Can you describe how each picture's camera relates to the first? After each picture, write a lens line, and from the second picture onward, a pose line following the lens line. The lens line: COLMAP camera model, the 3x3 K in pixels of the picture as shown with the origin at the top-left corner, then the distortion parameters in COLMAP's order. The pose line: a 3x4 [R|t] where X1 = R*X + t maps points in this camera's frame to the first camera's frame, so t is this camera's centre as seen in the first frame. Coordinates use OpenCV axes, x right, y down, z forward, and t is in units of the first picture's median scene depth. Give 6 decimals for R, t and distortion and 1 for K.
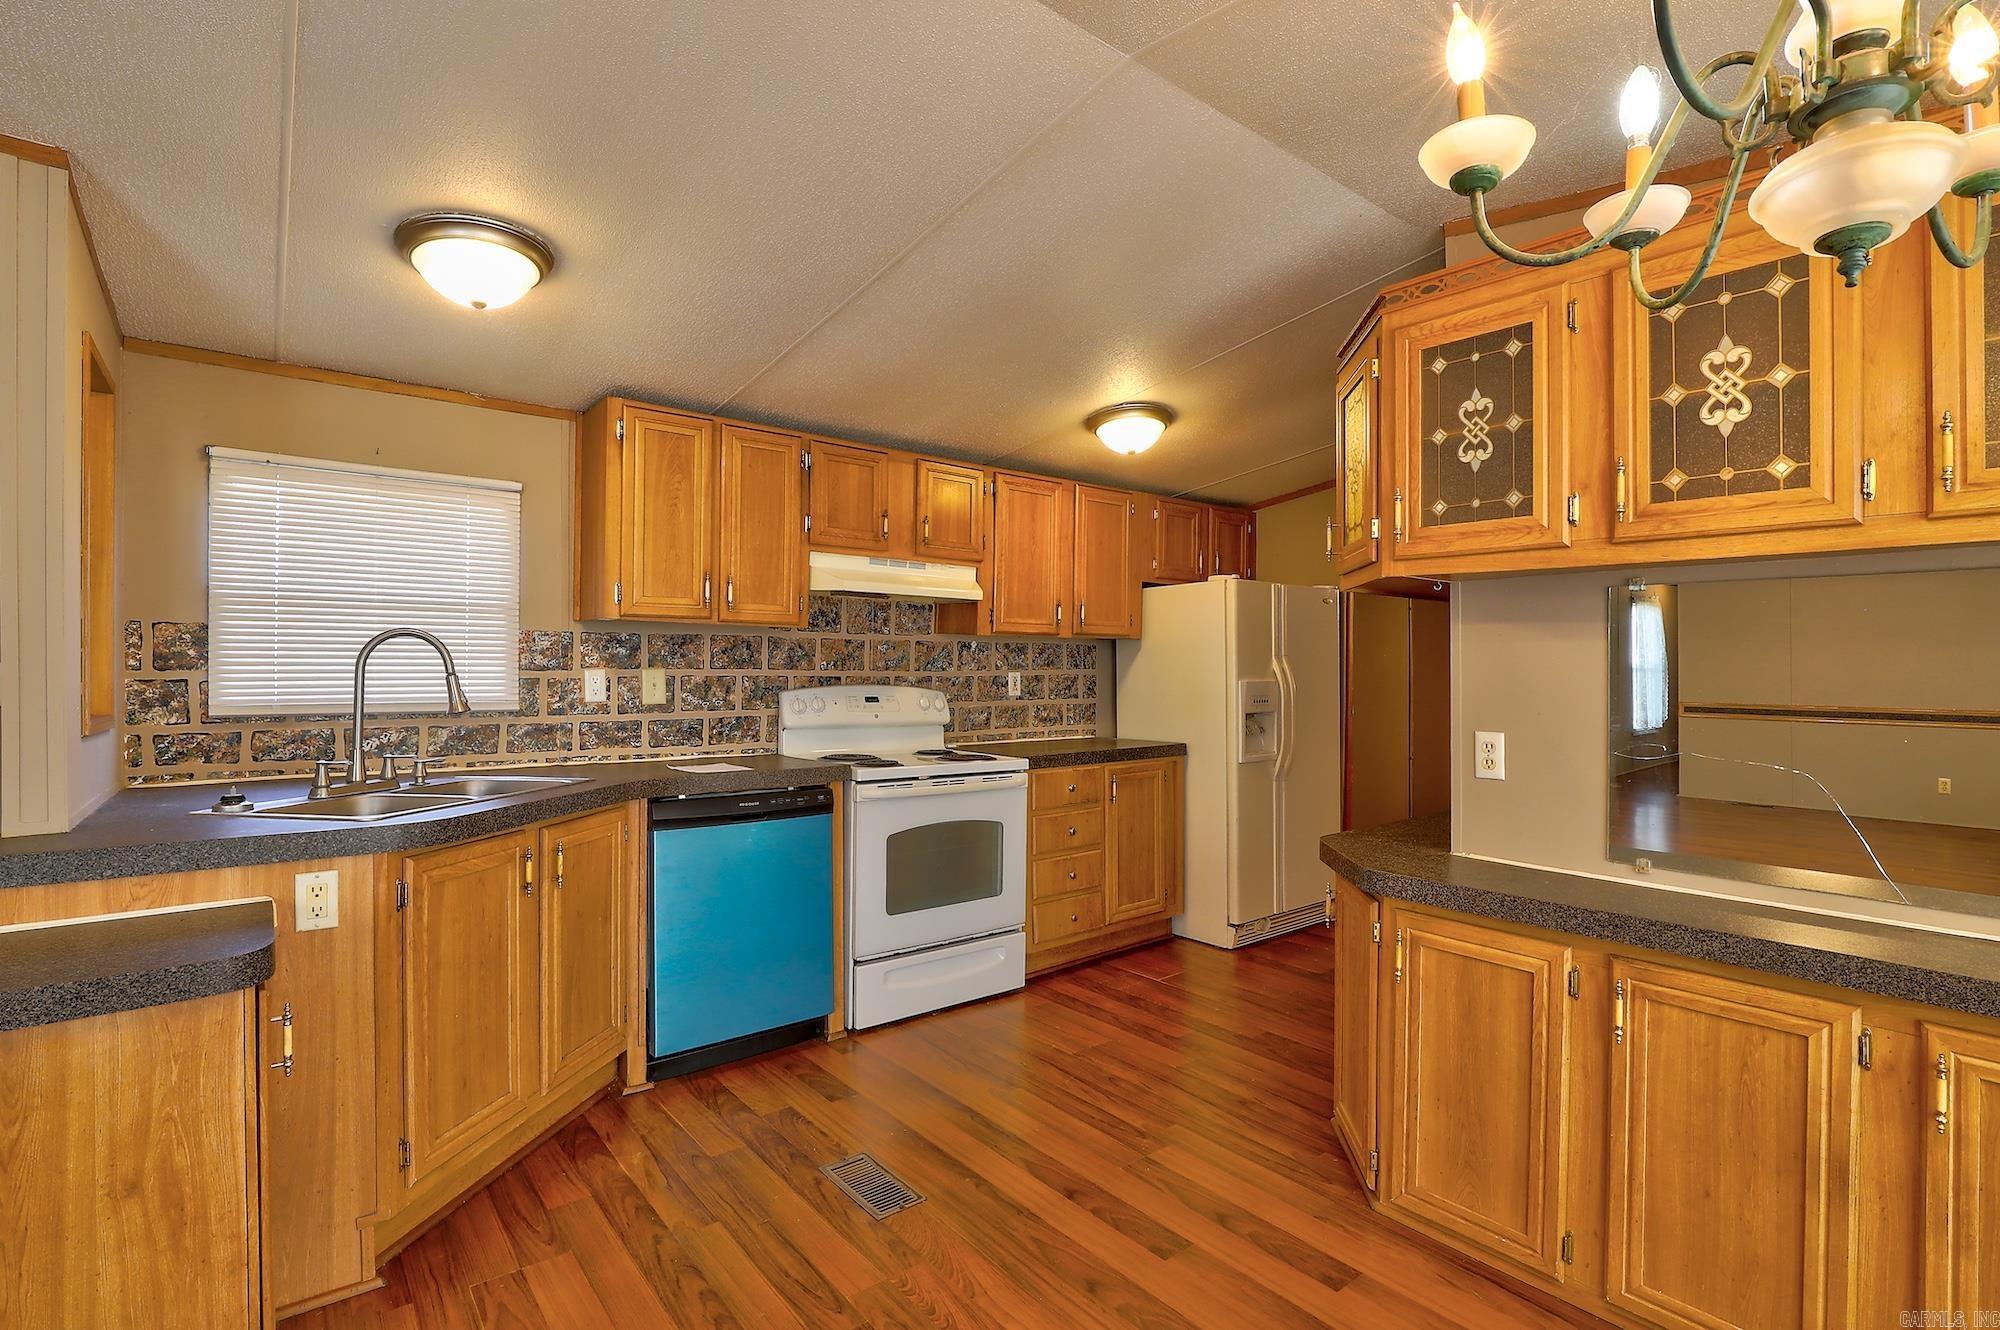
lens RADIAL K [[951.4, 0, 1007.6], [0, 951.4, 659.1], [0, 0, 1]] dist [-0.002123, -0.000554]
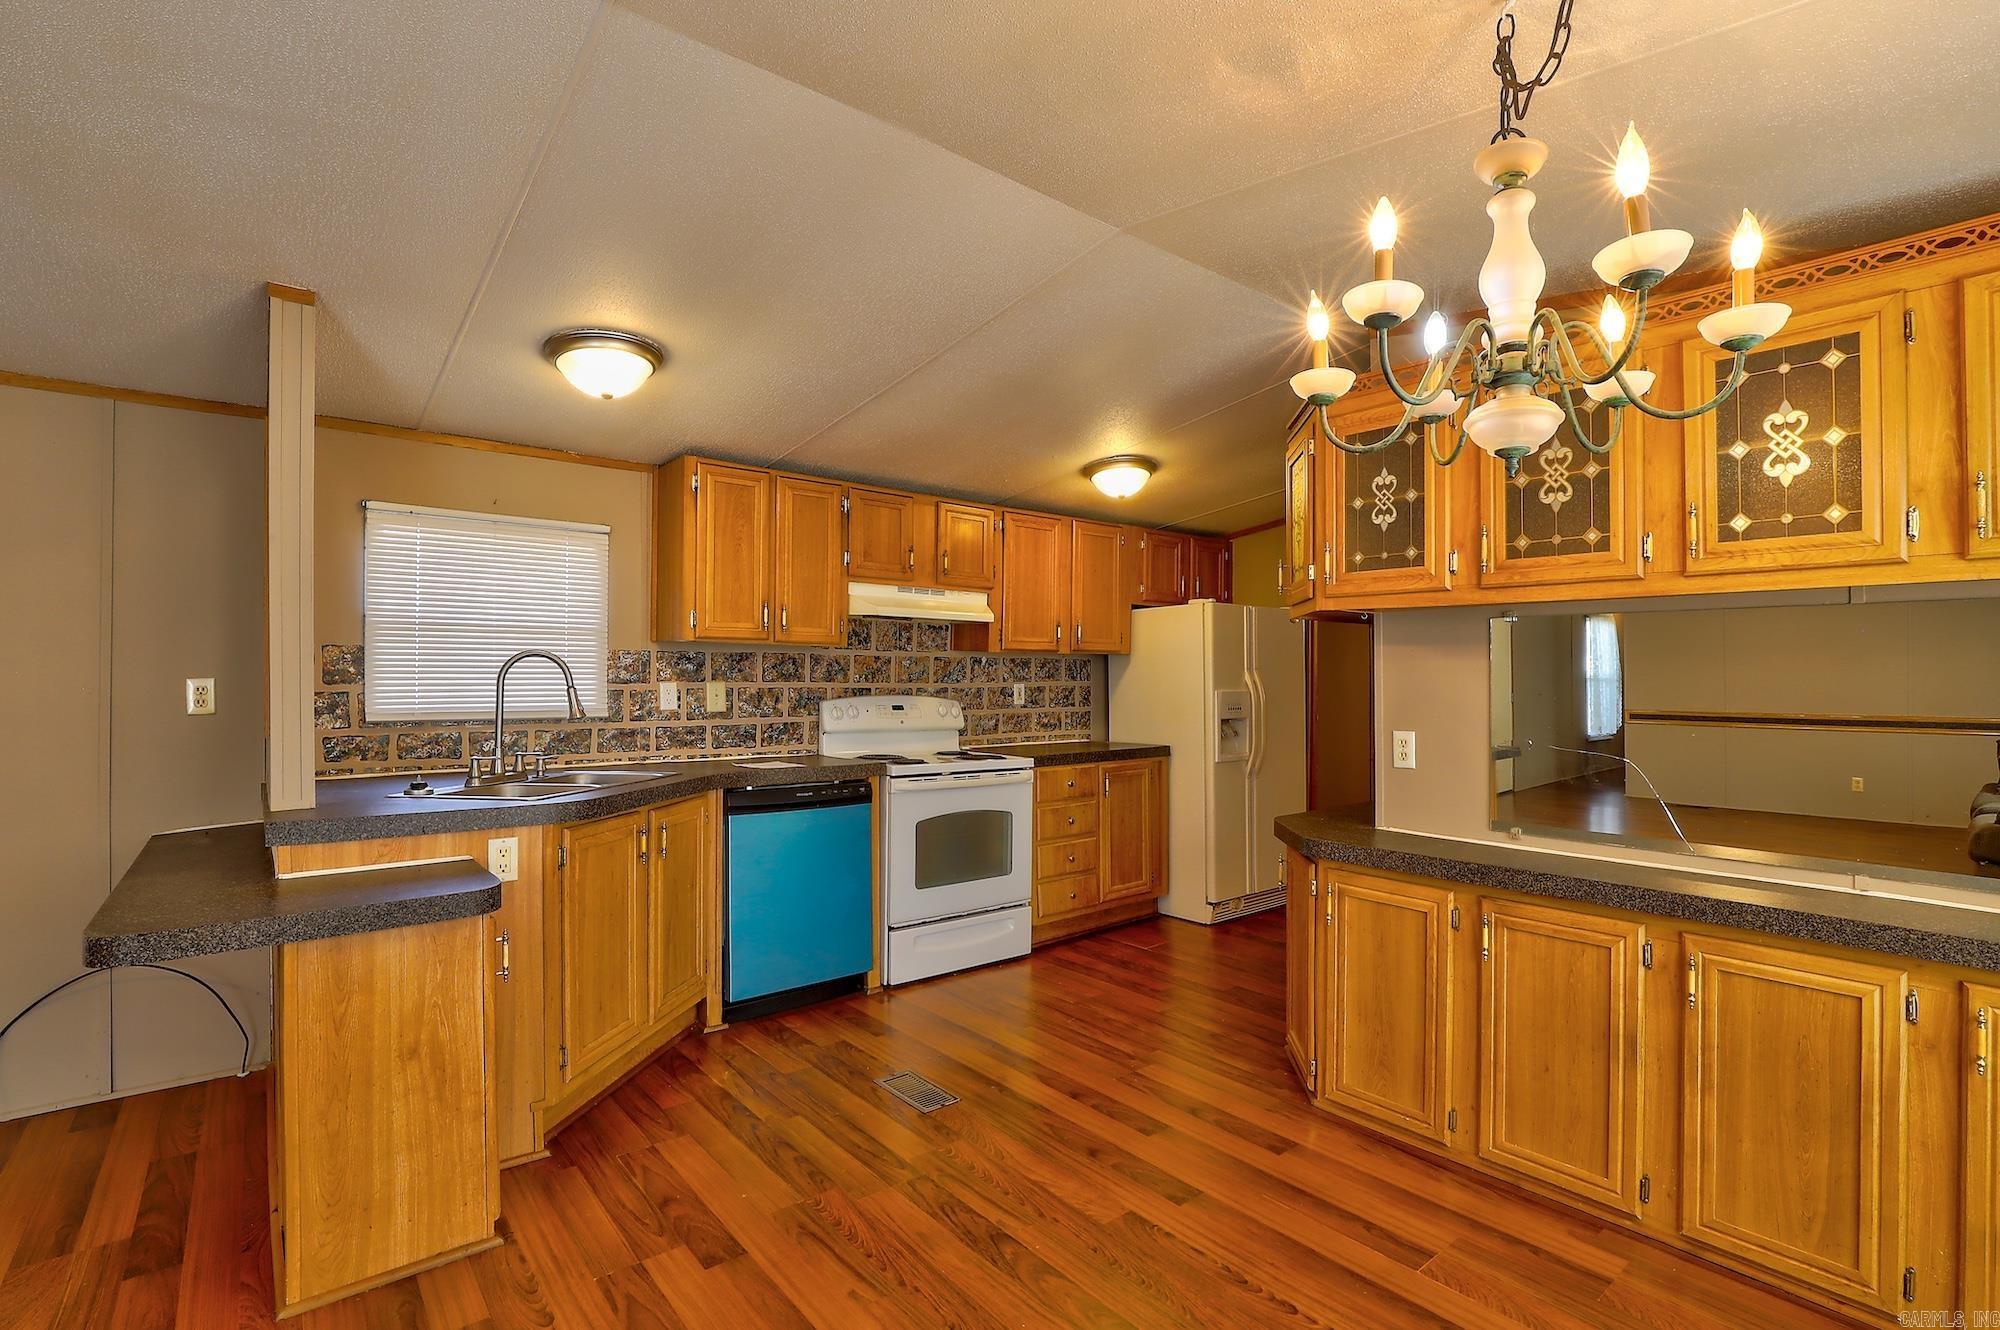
lens RADIAL K [[951.4, 0, 995.7], [0, 951.4, 663.7], [0, 0, 1]] dist [-0.002123, -0.000554]
pose [[0.999994, -0.001991, -0.002936, -0.033428], [0.001974, 0.999981, -0.005826, -0.007095], [0.002947, 0.005820, 0.999979, -0.265041]]
